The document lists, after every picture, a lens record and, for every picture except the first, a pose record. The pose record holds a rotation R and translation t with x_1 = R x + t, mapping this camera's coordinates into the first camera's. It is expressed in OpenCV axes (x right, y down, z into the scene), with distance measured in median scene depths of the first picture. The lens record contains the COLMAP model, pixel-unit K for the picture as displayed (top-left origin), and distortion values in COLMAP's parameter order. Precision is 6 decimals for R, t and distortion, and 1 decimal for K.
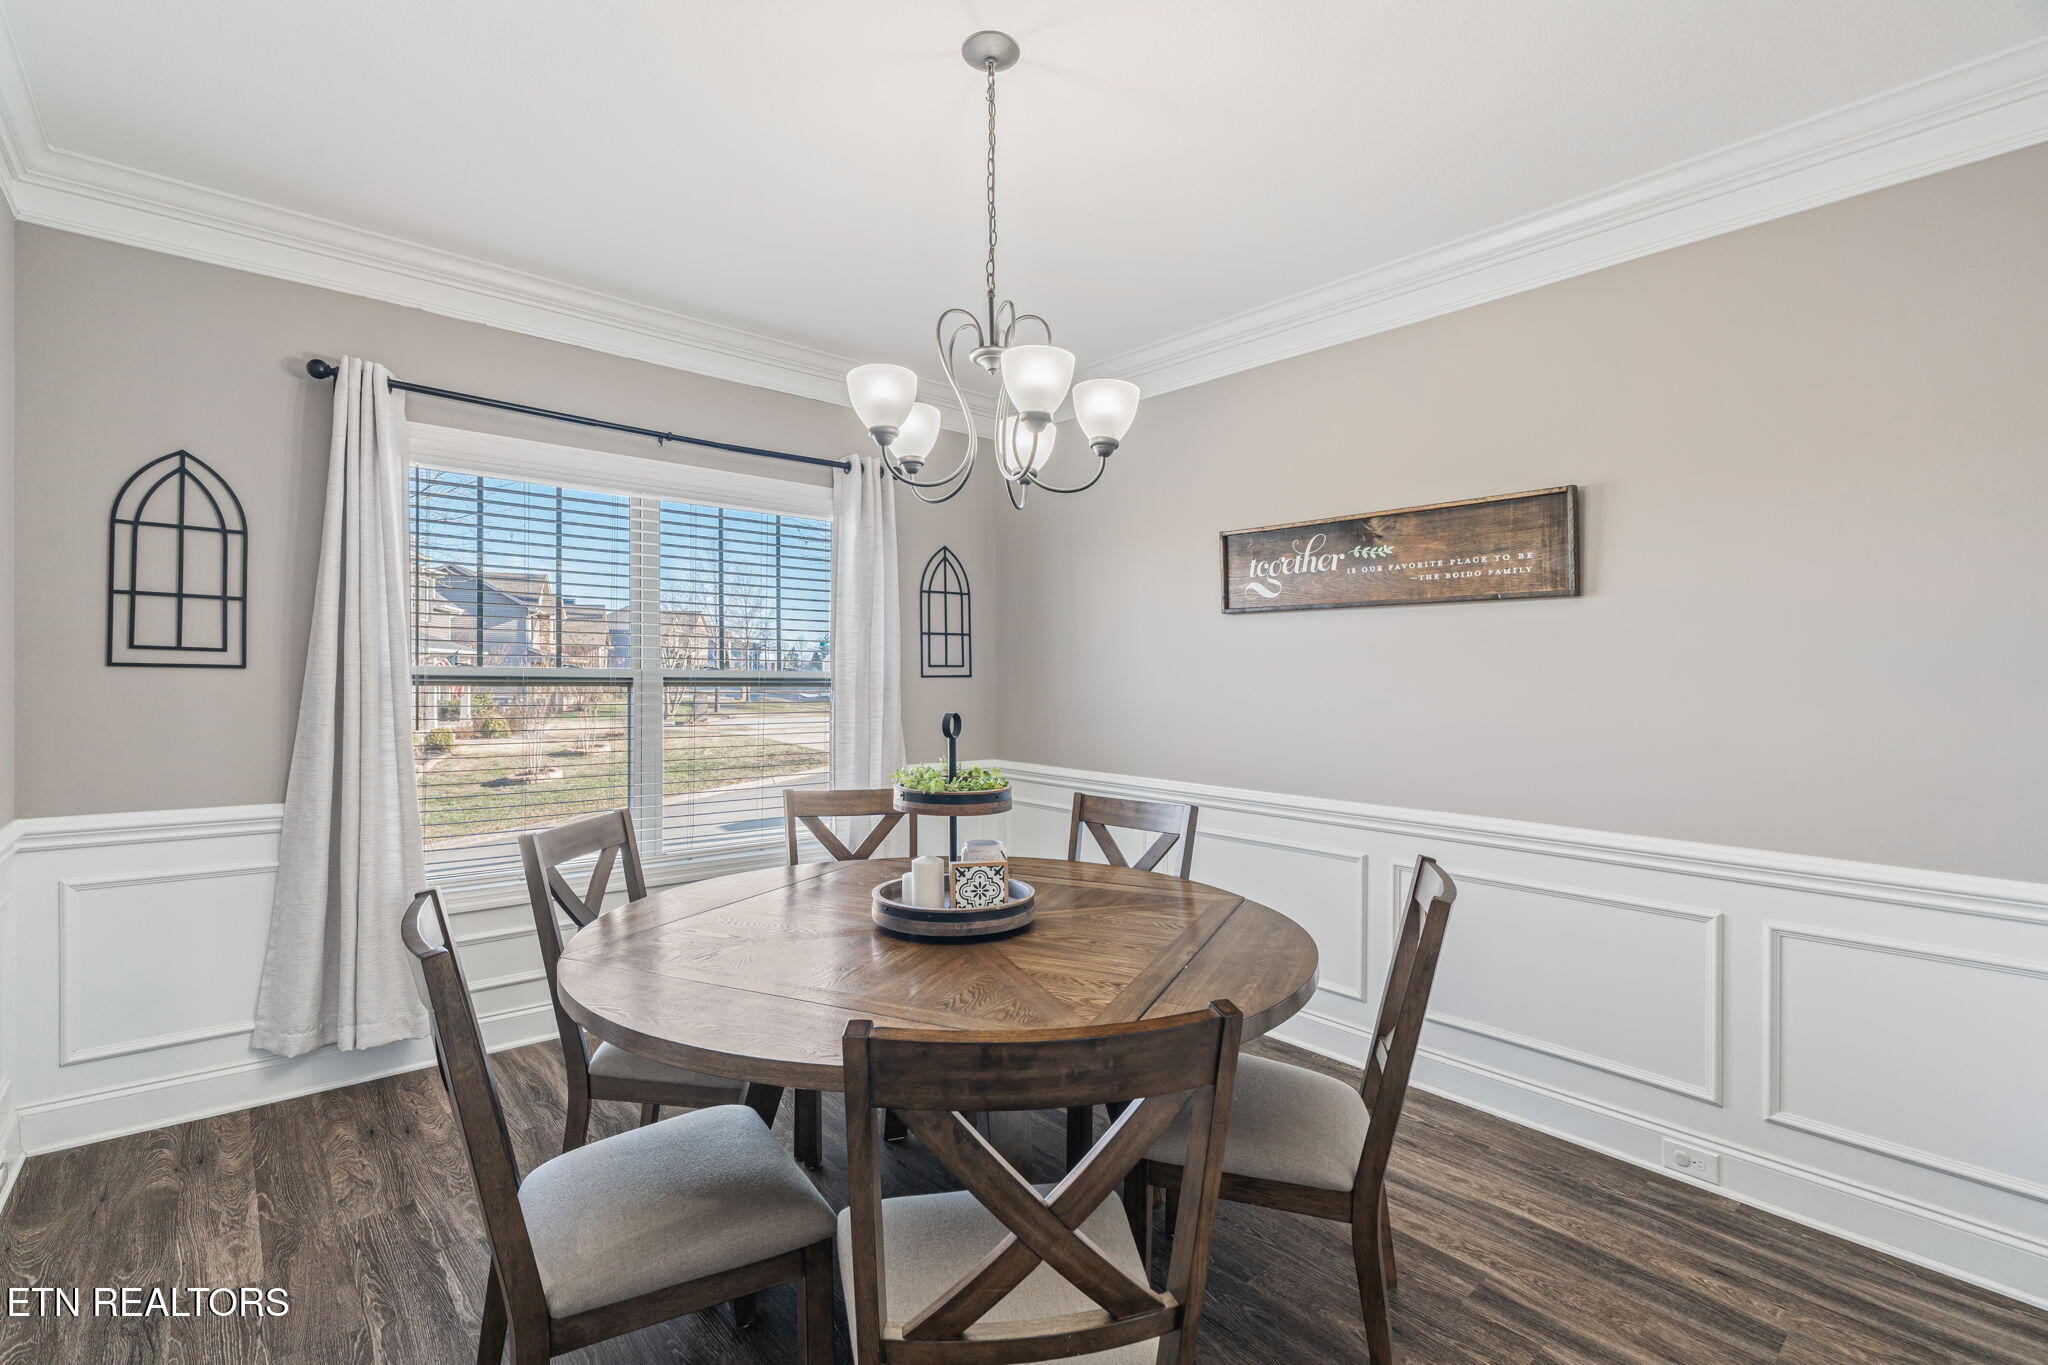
lens RADIAL K [[927.8, 0, 1014.5], [0, 927.8, 670.2], [0, 0, 1]] dist [-0.001091, 0.000025]
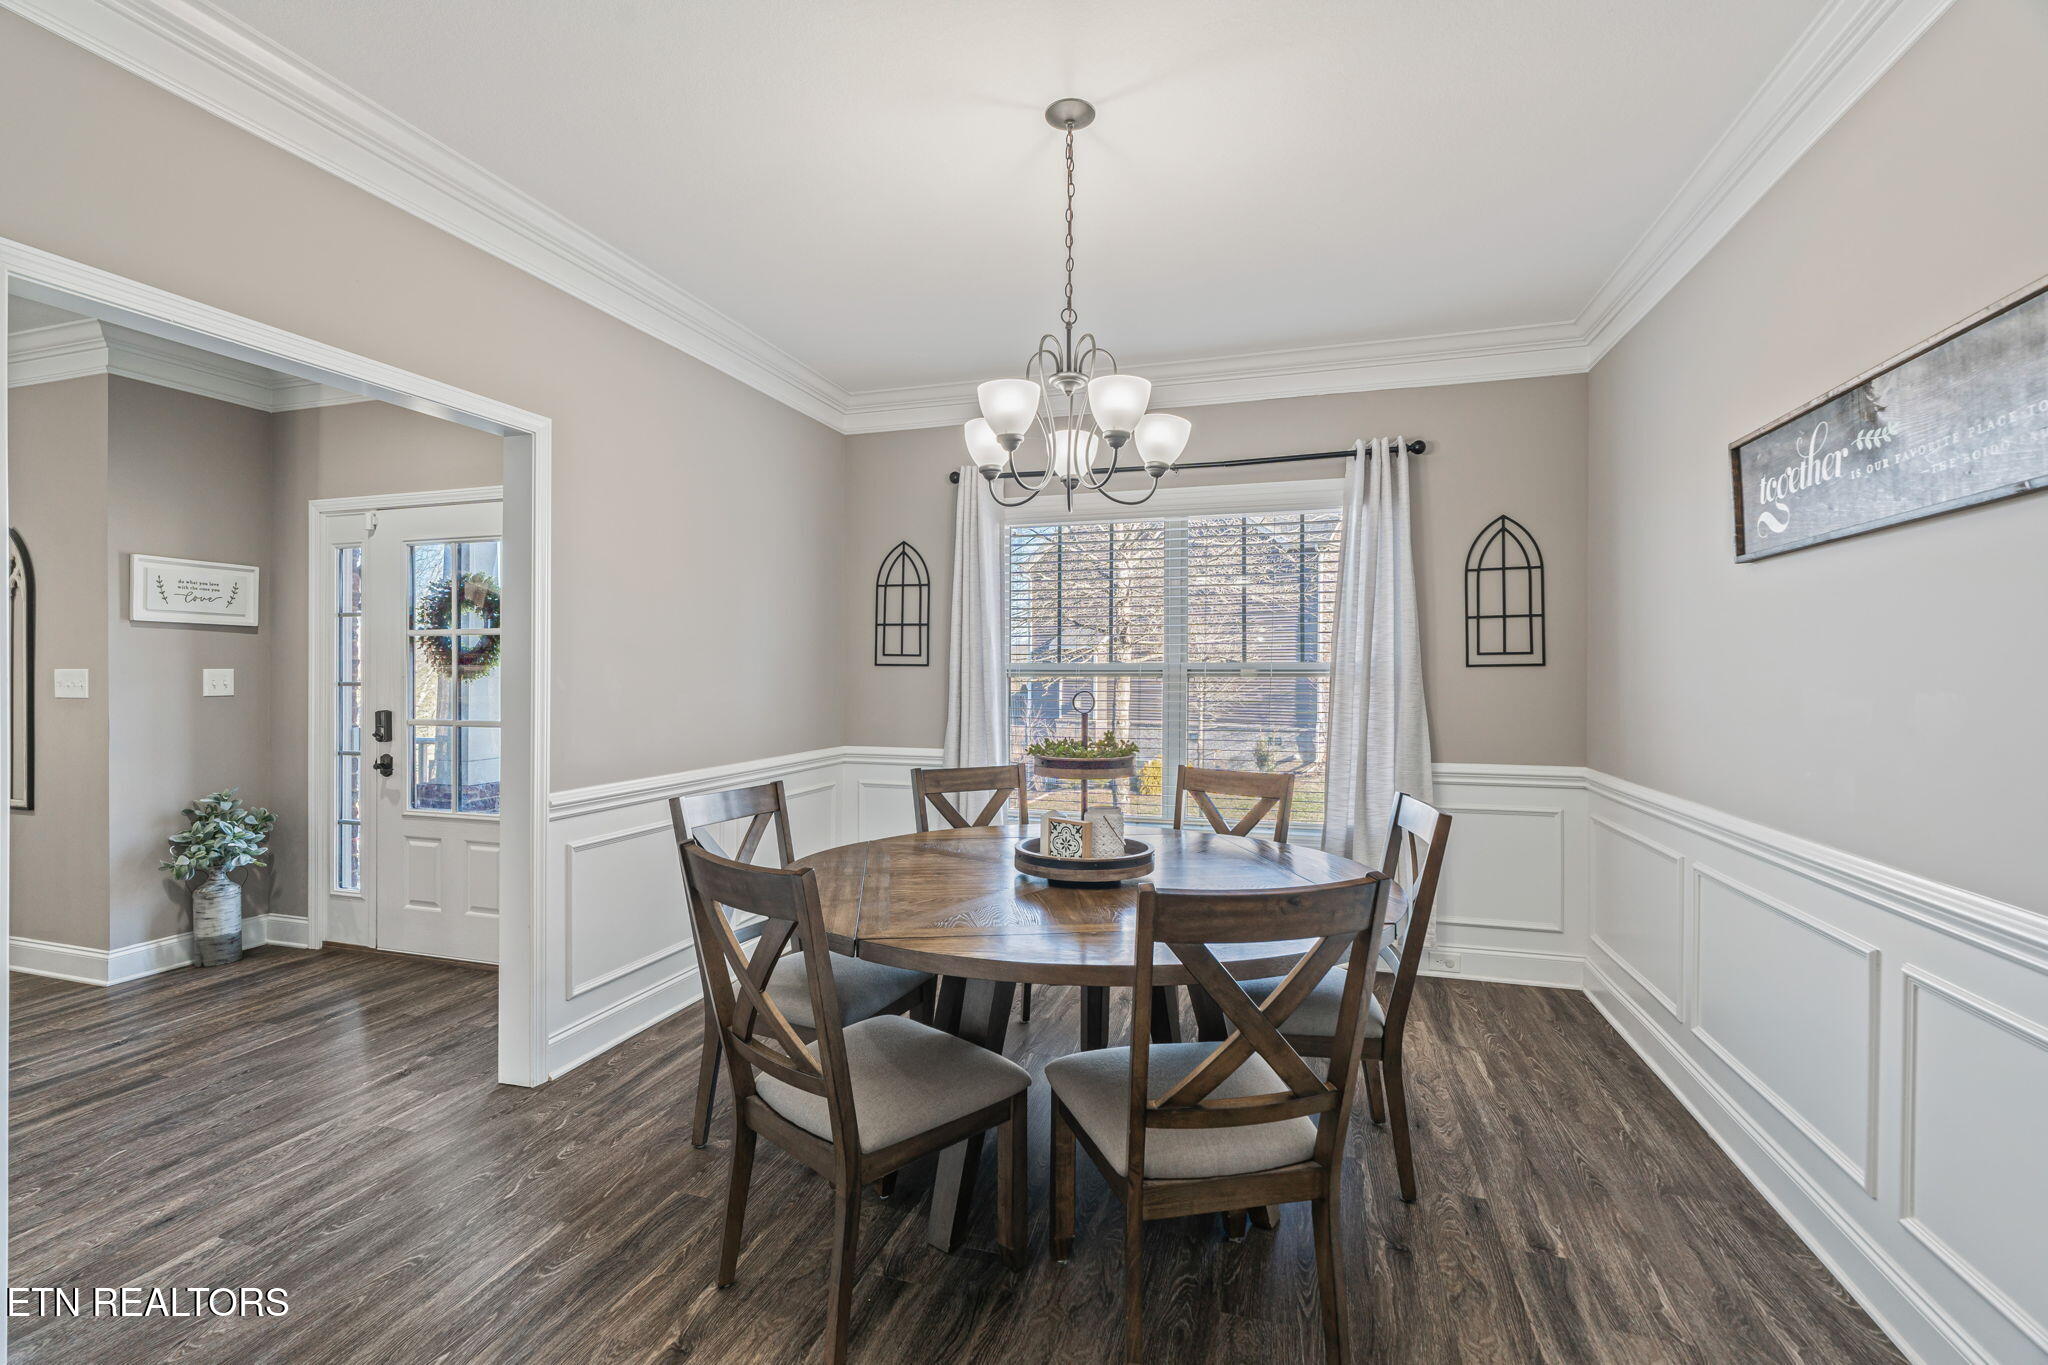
lens RADIAL K [[927.8, 0, 1014.5], [0, 927.8, 670.2], [0, 0, 1]] dist [-0.001091, 0.000025]
pose [[0.530845, -0.014607, -0.847343, 0.614160], [0.010664, 0.999887, -0.010555, 0.022817], [0.847402, -0.003433, 0.530941, 0.224307]]
